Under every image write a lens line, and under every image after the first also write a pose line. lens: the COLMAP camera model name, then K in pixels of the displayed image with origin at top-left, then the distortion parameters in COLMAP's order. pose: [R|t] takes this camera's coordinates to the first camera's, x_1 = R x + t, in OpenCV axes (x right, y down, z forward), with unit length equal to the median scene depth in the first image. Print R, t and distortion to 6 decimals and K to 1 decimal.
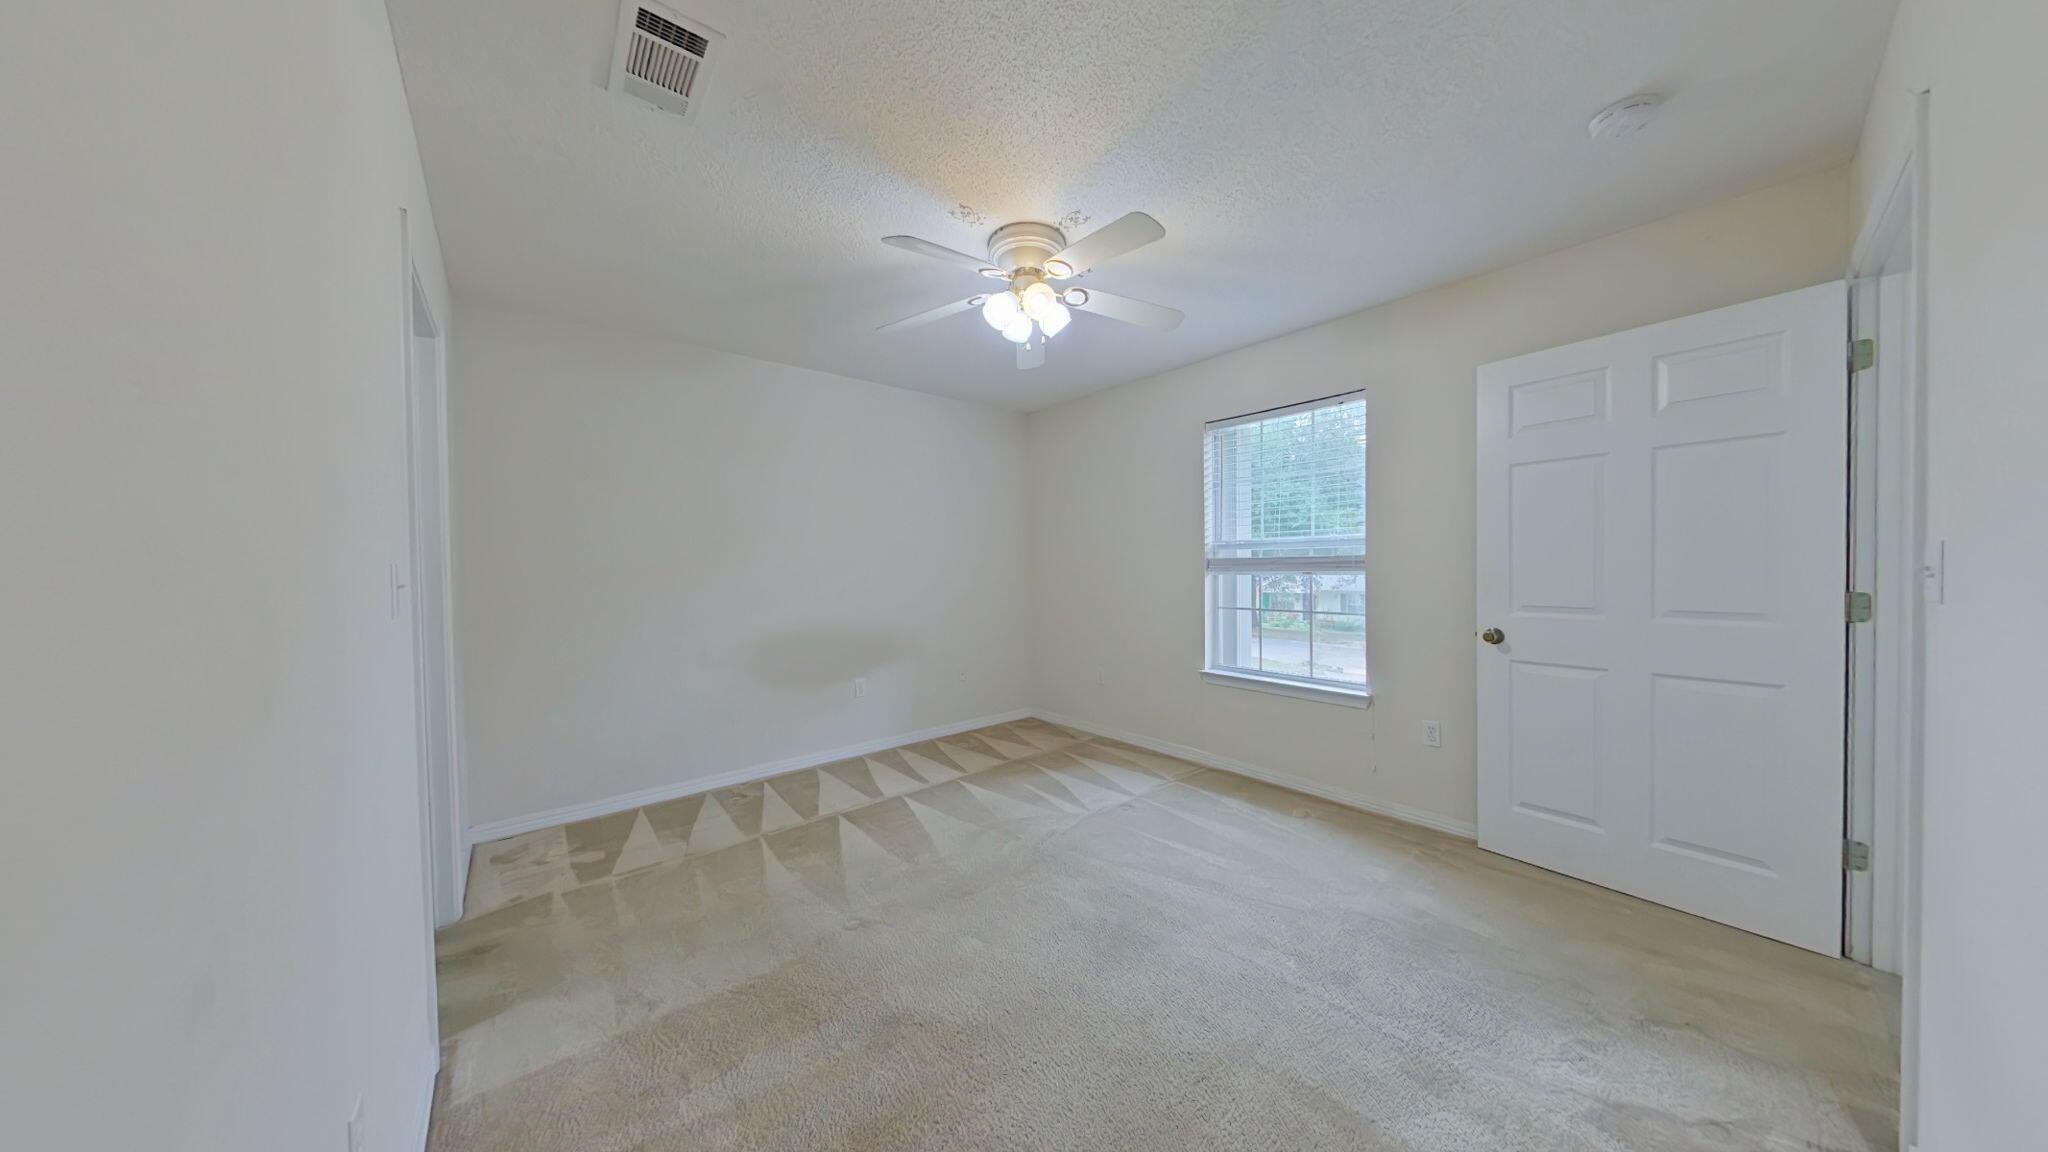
lens RADIAL K [[590.0, 0, 1026.6], [0, 590.0, 579.3], [0, 0, 1]] dist [0.000098, -0.000057]
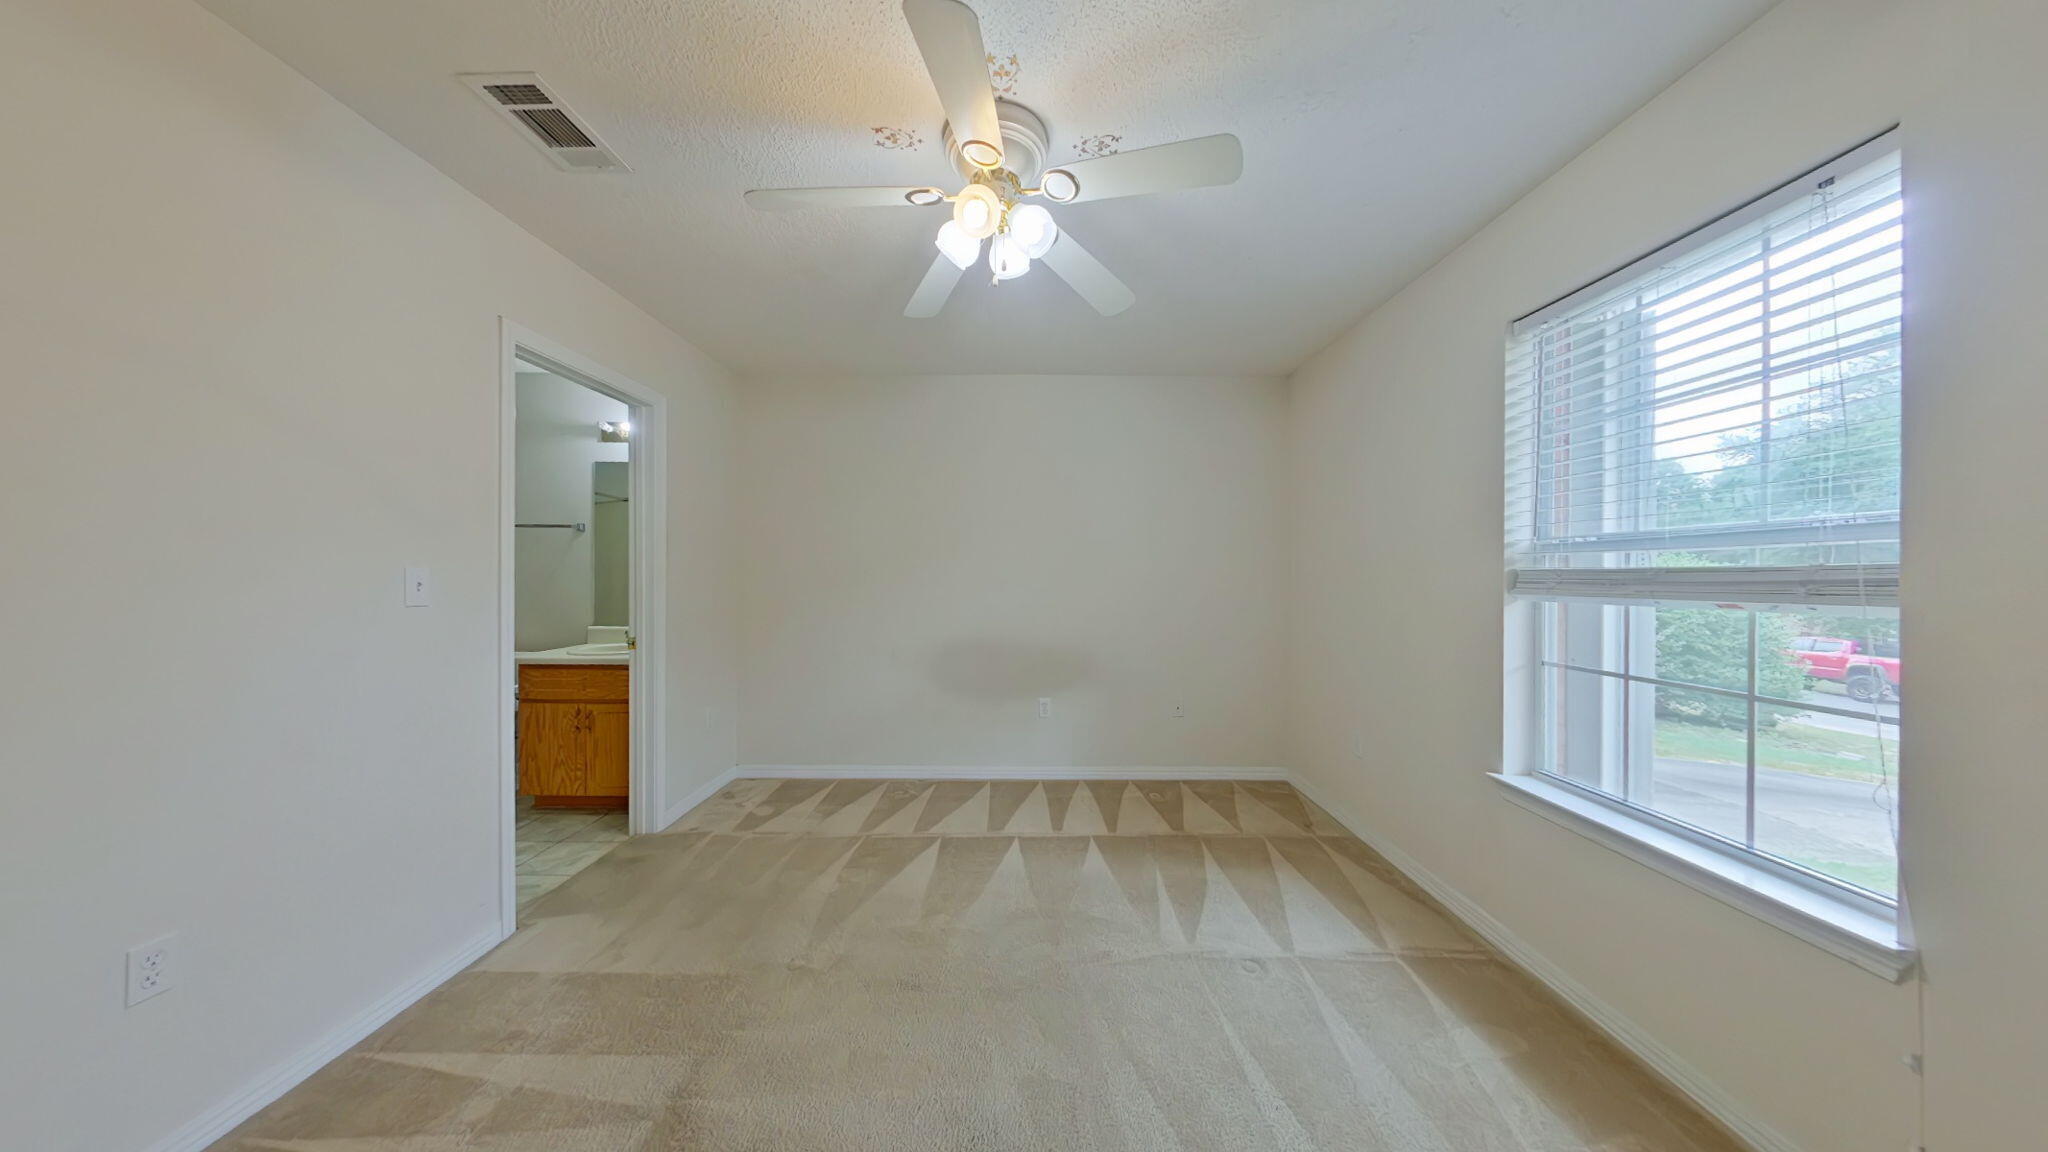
lens RADIAL K [[590.0, 0, 1008.9], [0, 590.0, 573.2], [0, 0, 1]] dist [0.000098, -0.000057]
pose [[0.761423, 0.011973, -0.648144, 0.331313], [-0.031125, 0.999352, -0.018105, -0.008840], [0.647507, 0.033959, 0.761302, 0.302984]]
